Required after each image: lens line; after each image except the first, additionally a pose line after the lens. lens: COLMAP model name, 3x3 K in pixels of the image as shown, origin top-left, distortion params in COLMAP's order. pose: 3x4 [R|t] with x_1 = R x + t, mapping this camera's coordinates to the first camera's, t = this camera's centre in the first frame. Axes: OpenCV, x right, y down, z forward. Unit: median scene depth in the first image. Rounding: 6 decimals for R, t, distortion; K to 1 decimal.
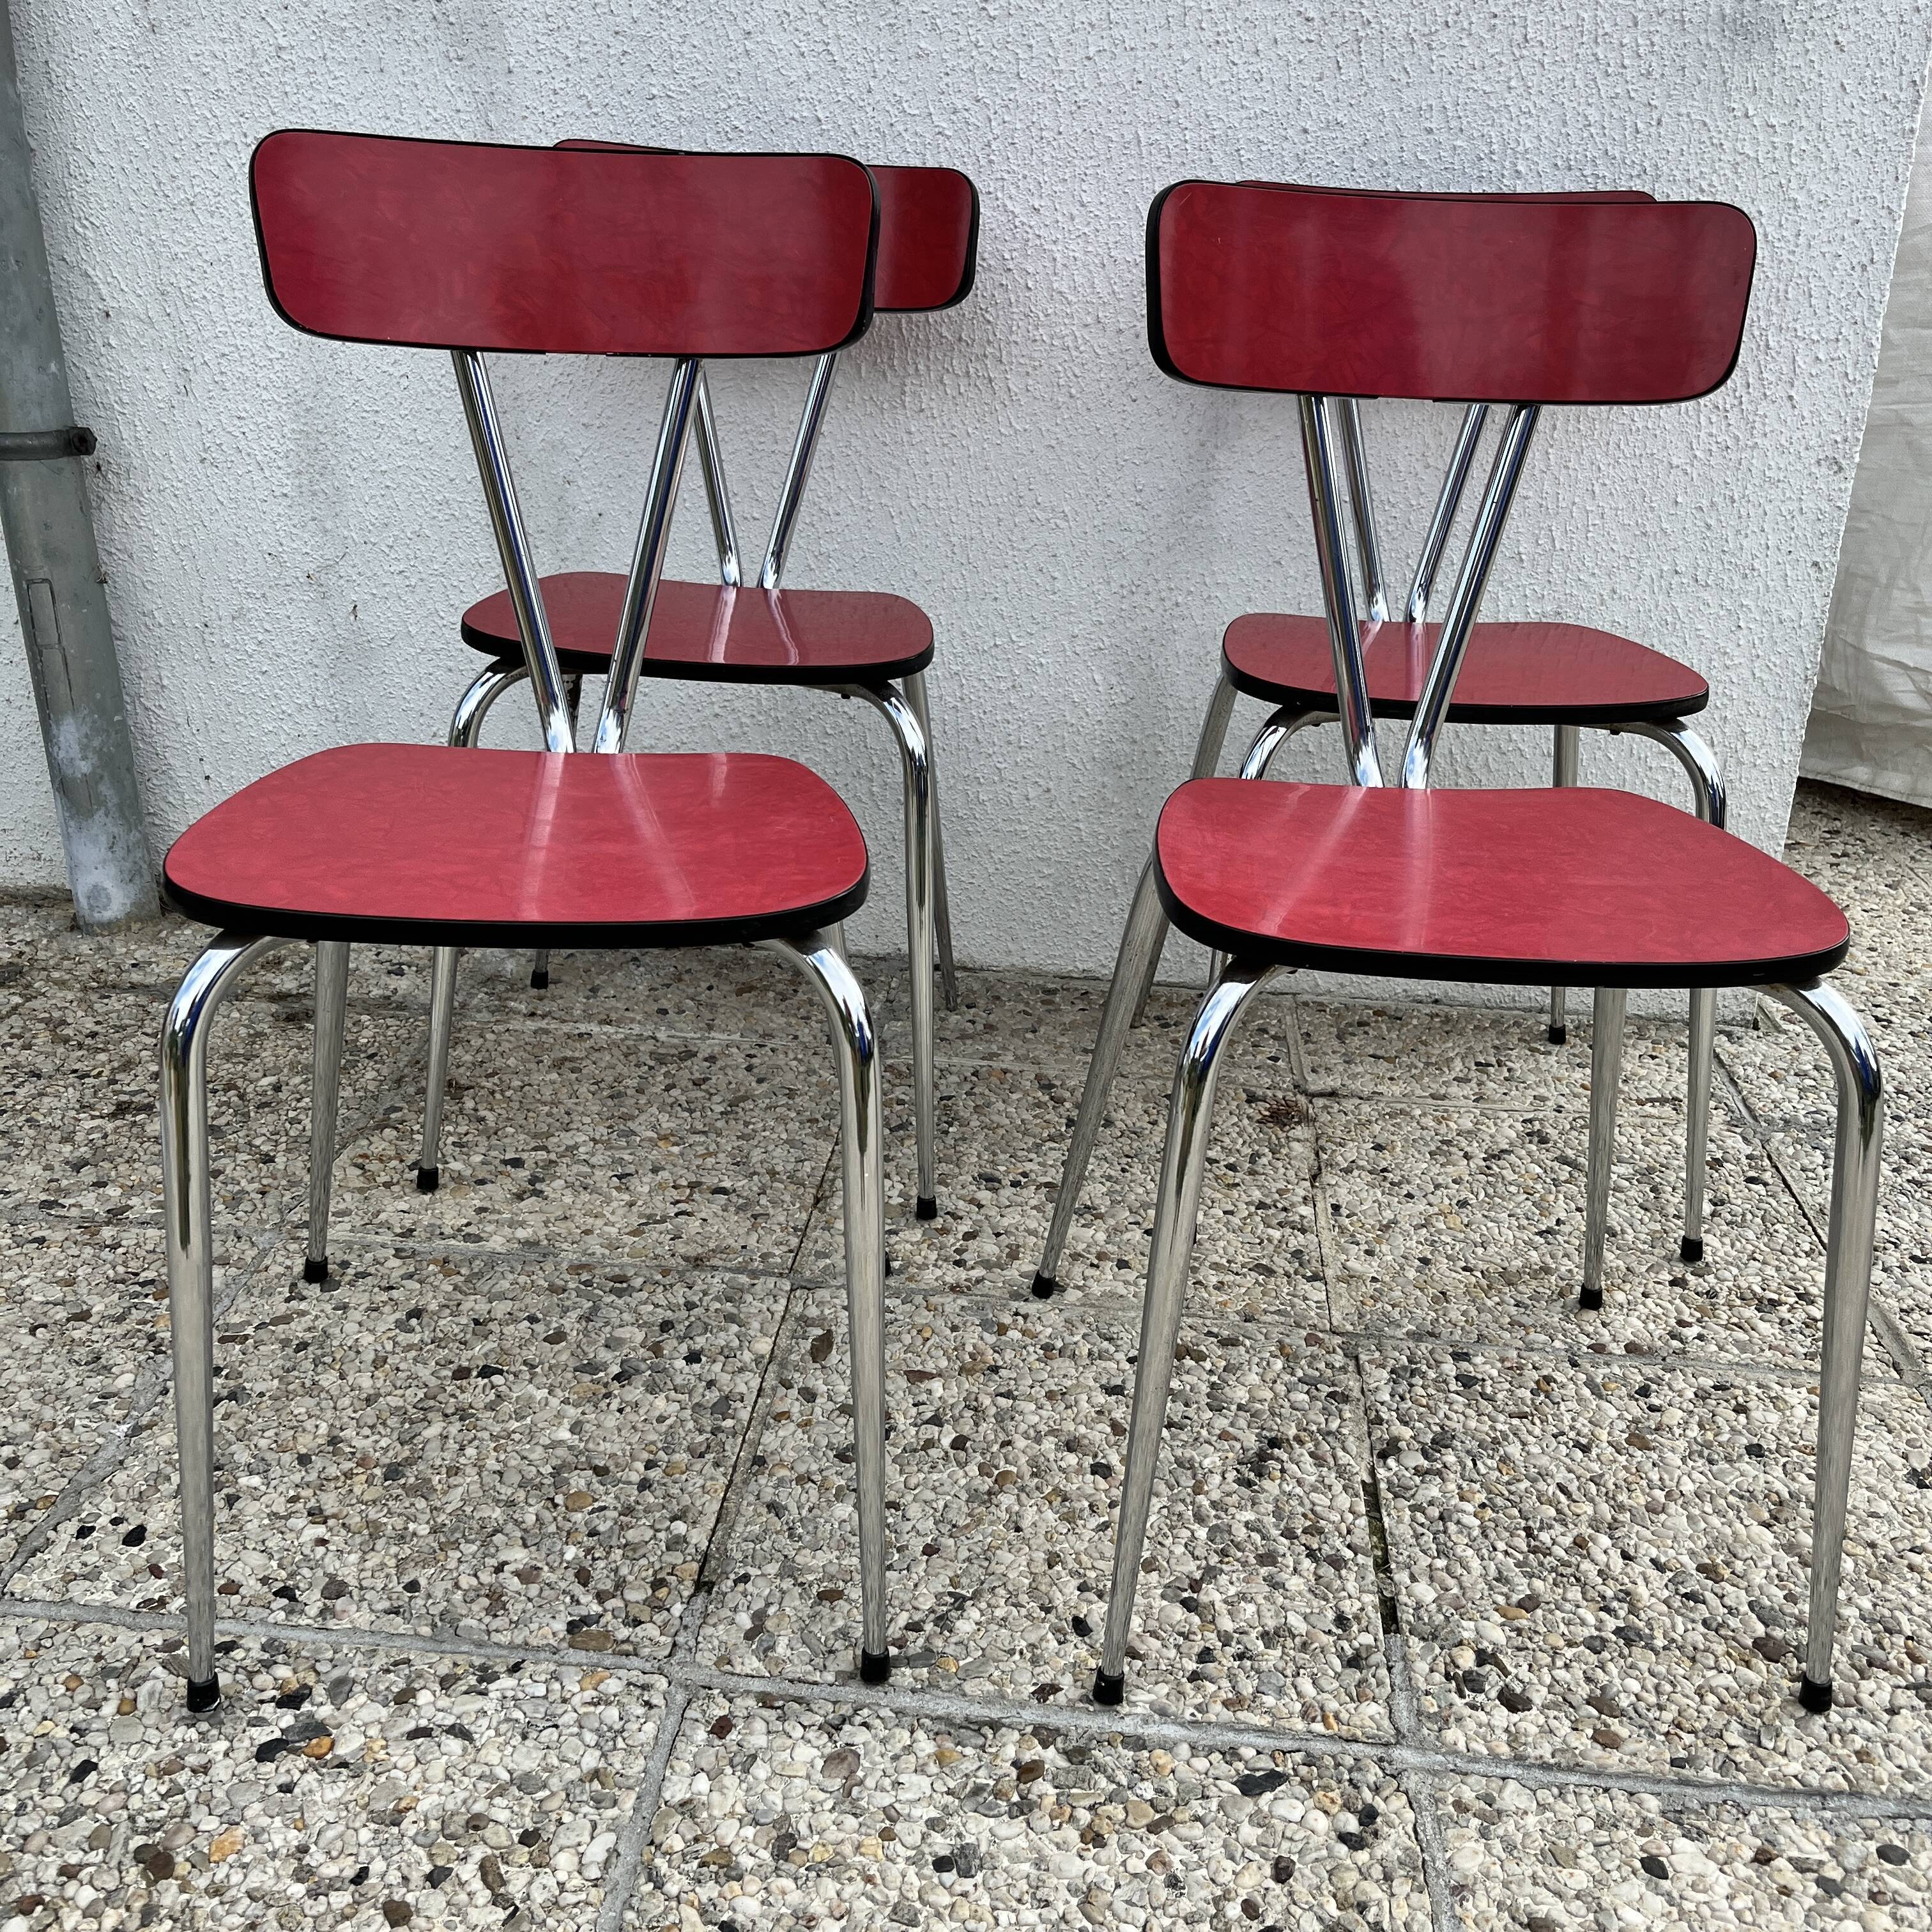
lens RADIAL K [[1962.1, 0, 966.0], [0, 1962.1, 966.0], [0, 0, 1]] dist [0.137706, -0.488964]
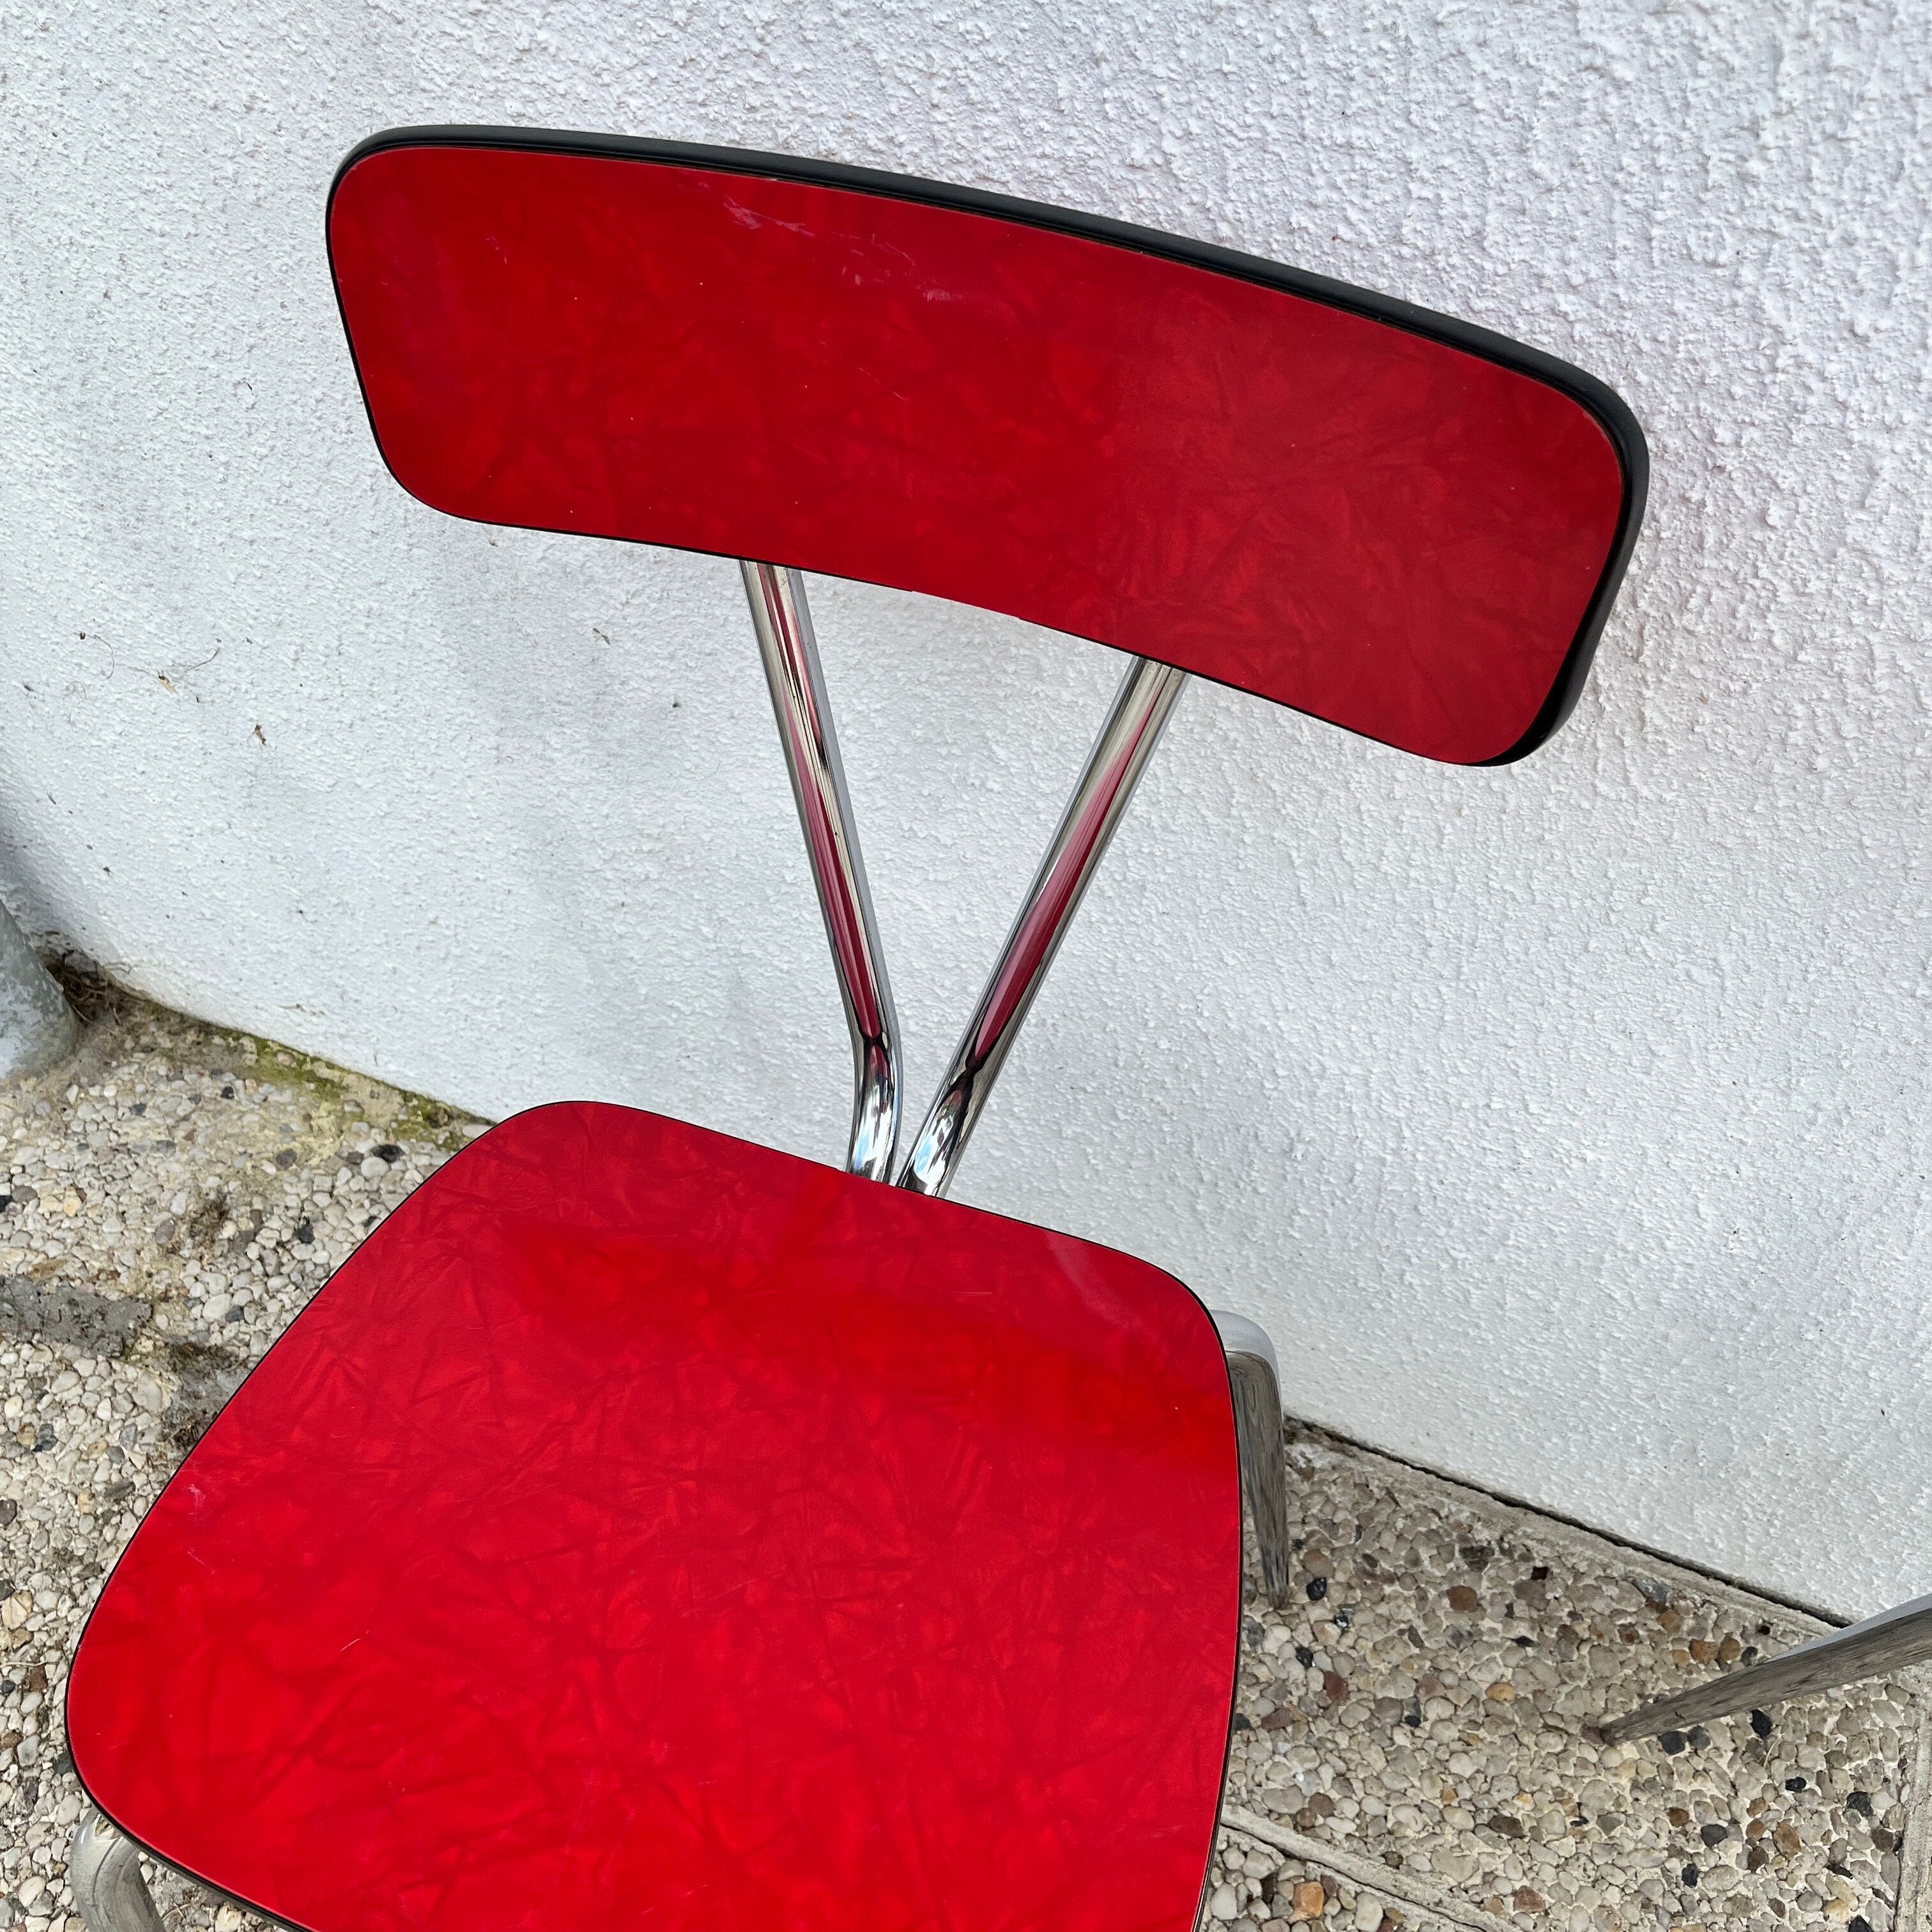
lens RADIAL K [[1960.1, 0, 954.0], [0, 1960.1, 973.3], [0, 0, 1]] dist [0.034588, -0.052526]
pose [[0.958950, 0.196600, -0.204361, -0.017137], [-0.071154, 0.864420, 0.497710, -0.421950], [0.274504, -0.462738, 0.842924, 0.626364]]
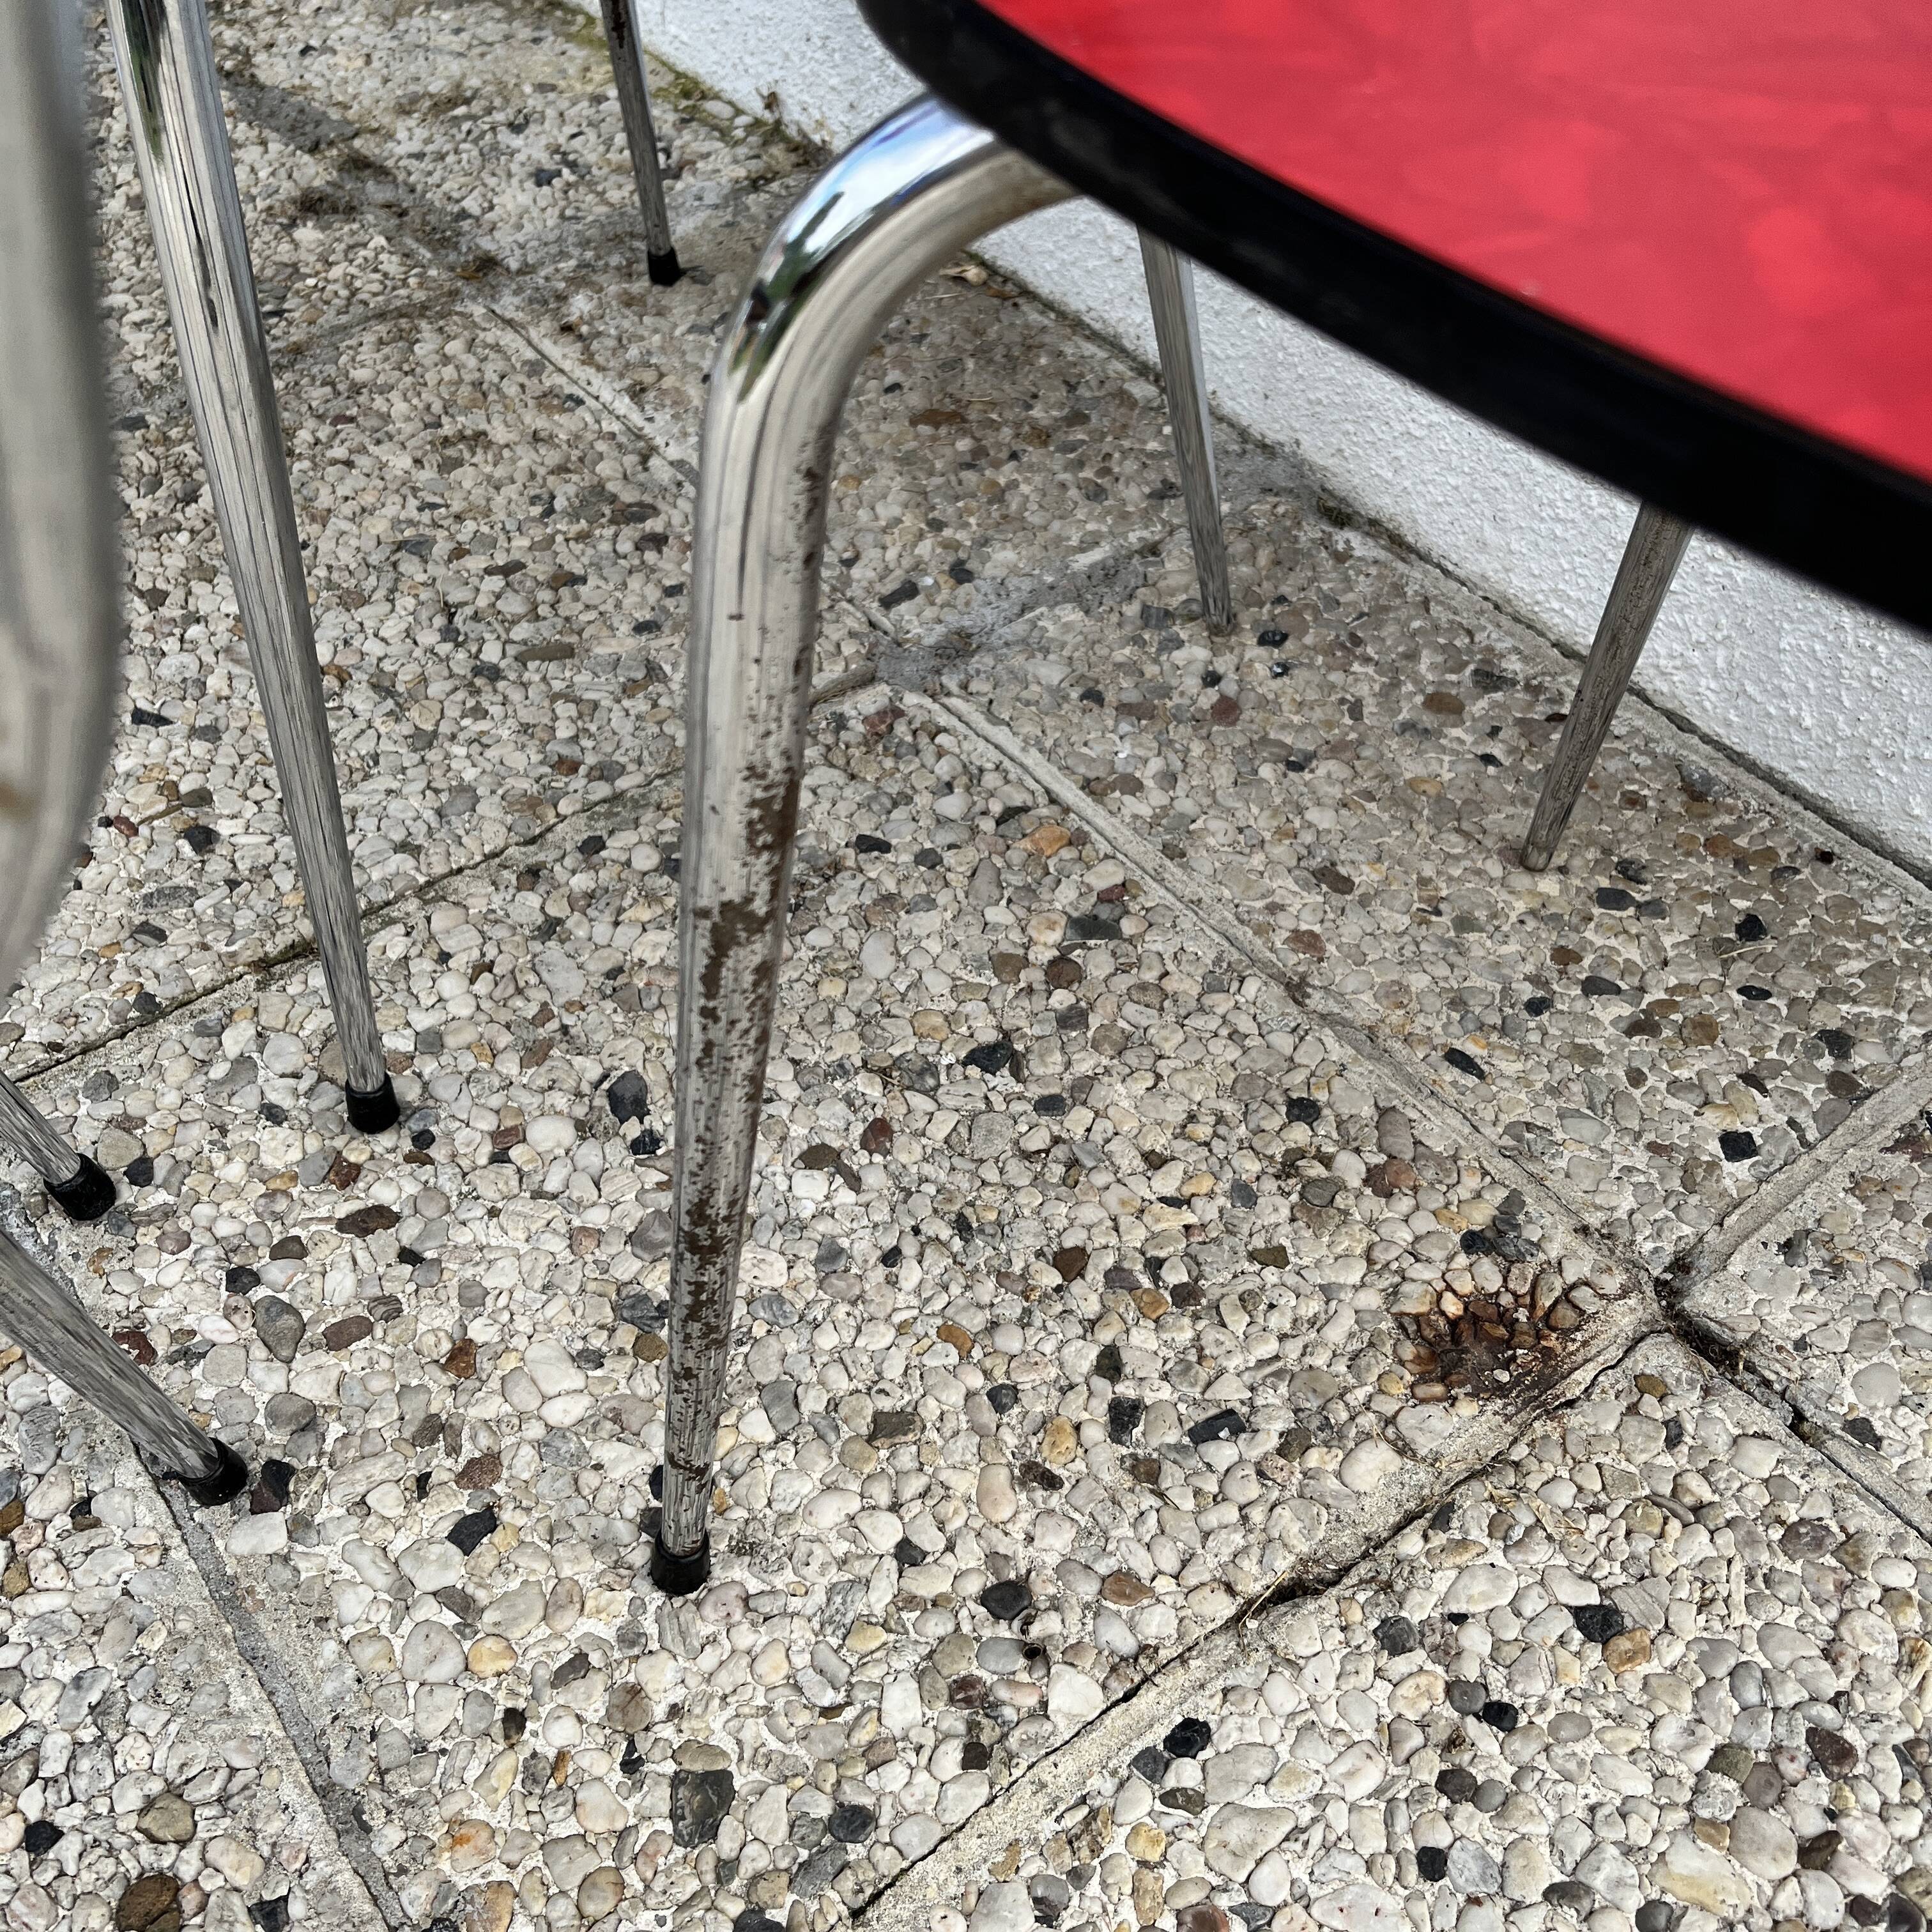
lens RADIAL K [[1934.7, 0, 964.7], [0, 1934.7, 1027.2], [0, 0, 1]] dist [0.050312, -0.100166]
pose [[0.677567, 0.514213, -0.525821, 0.239168], [-0.239755, 0.830332, 0.503056, -0.113602], [0.695284, -0.214786, 0.685891, 0.685850]]
